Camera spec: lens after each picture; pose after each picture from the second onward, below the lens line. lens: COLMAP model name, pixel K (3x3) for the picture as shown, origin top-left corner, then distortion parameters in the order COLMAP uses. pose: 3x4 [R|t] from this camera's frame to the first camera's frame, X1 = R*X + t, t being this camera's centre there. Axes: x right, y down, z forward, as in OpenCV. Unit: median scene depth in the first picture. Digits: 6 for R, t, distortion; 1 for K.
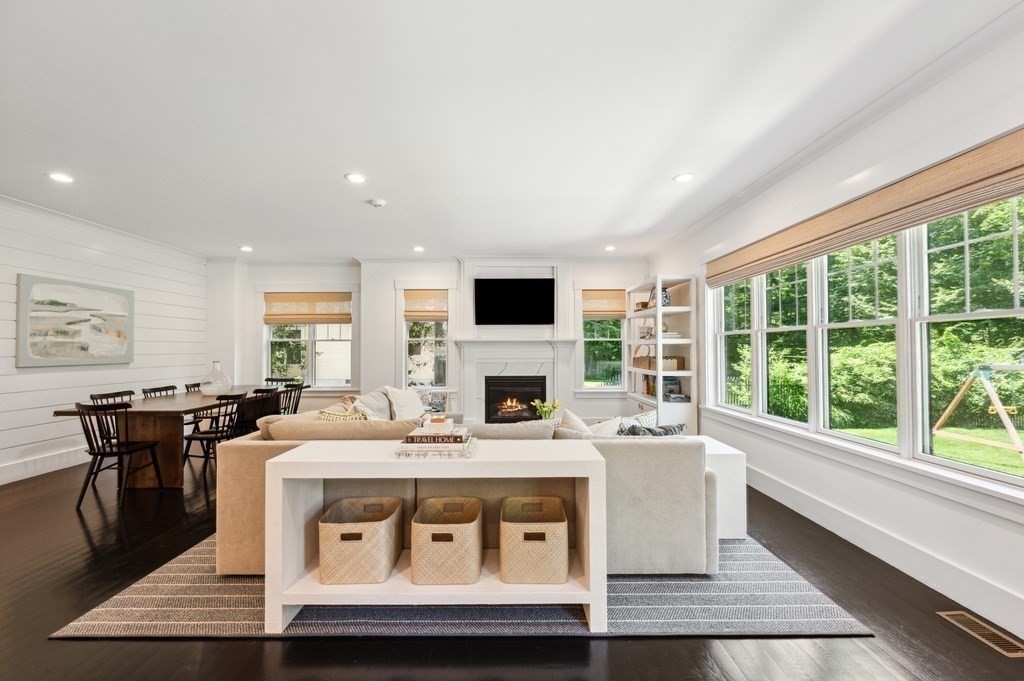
lens RADIAL K [[416.7, 0, 511.8], [0, 416.7, 344.9], [0, 0, 1]] dist [0.000893, 0.000437]
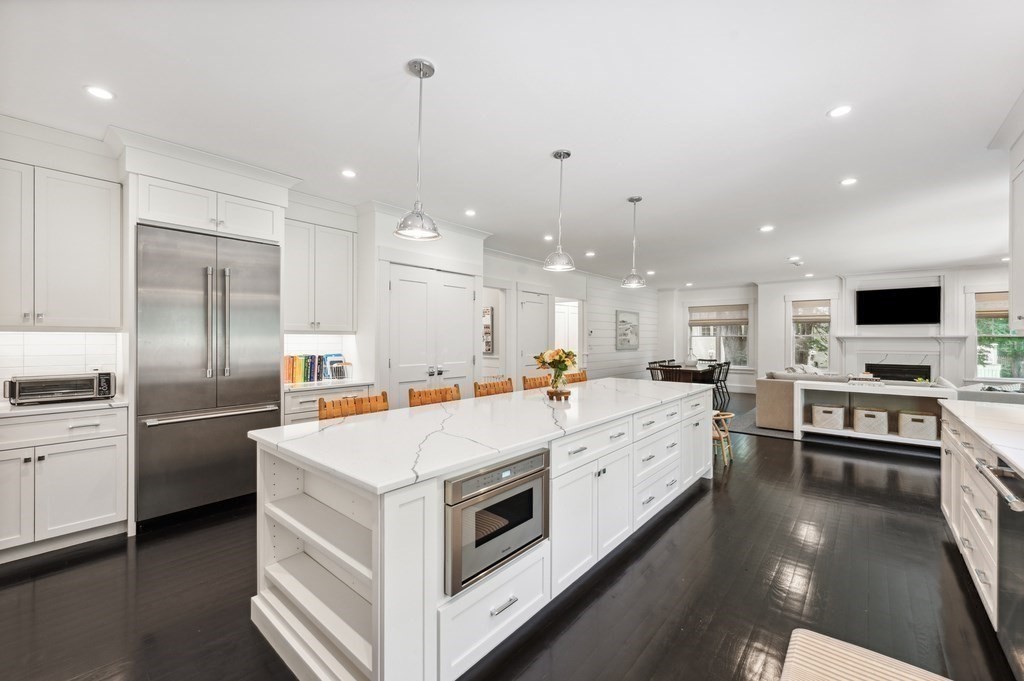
lens RADIAL K [[416.7, 0, 514.6], [0, 416.7, 339.0], [0, 0, 1]] dist [0.000893, 0.000437]
pose [[0.756060, 0.004763, -0.654485, -0.056449], [0.002793, 0.999941, 0.010504, -0.028547], [0.654496, -0.009770, 0.756002, -1.013325]]
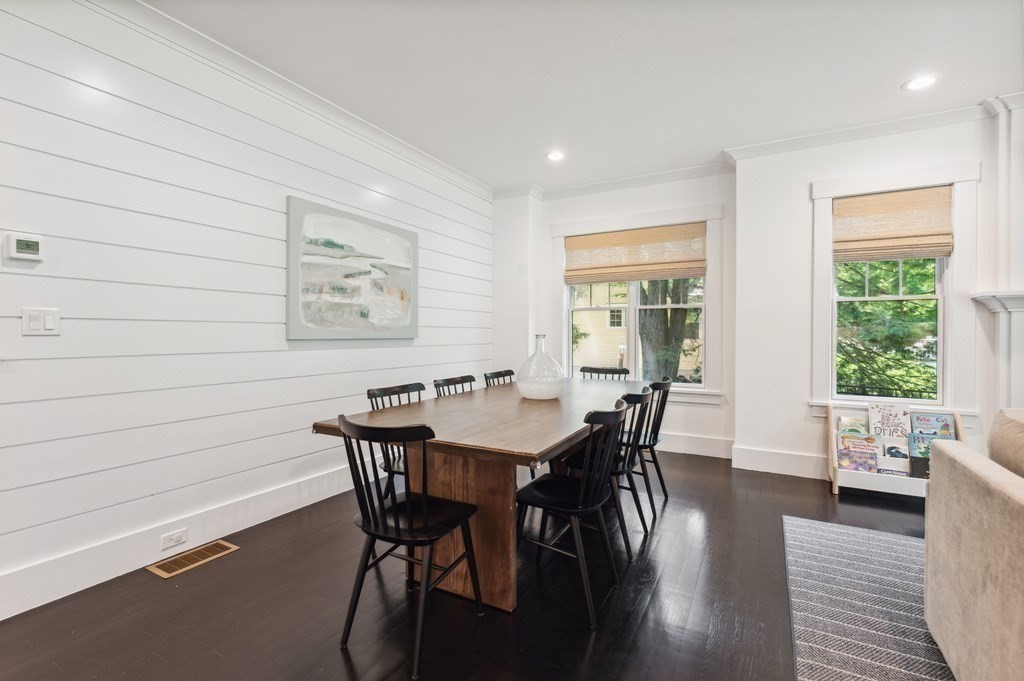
lens RADIAL K [[462.6, 0, 510.7], [0, 462.6, 336.7], [0, 0, 1]] dist [0.003802, 0.000652]
pose [[0.870653, 0.007510, -0.491840, -0.449017], [0.000623, 0.999866, 0.016370, 0.031716], [0.491897, -0.014559, 0.870532, 0.462950]]
